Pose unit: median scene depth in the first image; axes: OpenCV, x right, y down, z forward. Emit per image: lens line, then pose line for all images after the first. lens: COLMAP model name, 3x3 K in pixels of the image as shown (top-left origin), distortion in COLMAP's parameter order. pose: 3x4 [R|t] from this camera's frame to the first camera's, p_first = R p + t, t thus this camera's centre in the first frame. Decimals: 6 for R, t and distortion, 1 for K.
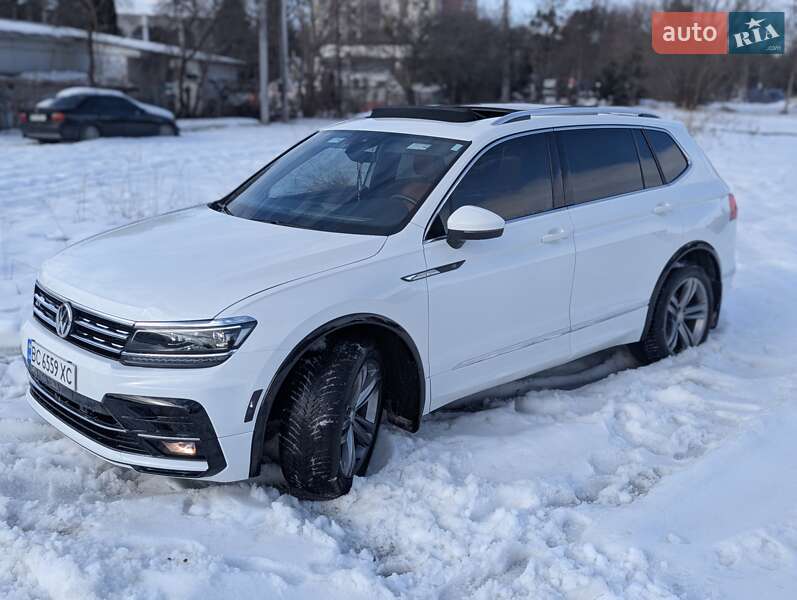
lens RADIAL K [[904.4, 0, 398.5], [0, 904.4, 300.0], [0, 0, 1]] dist [0.036290, -0.053794]
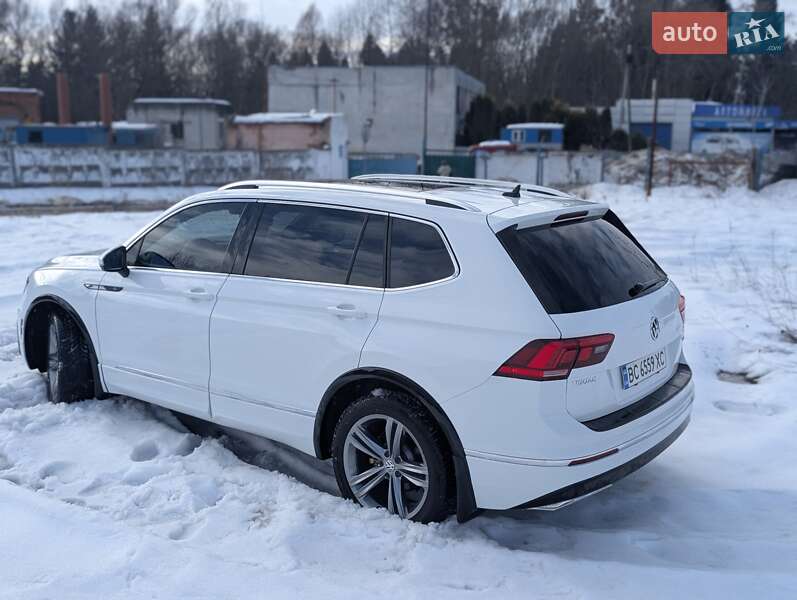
lens RADIAL K [[908.0, 0, 386.4], [0, 908.0, 298.3], [0, 0, 1]] dist [0.013029, 0.022002]
pose [[0.153807, 0.179201, -0.971715, 0.347736], [-0.240166, 0.960706, 0.139156, -0.074831], [0.958469, 0.211970, 0.190801, 0.279055]]
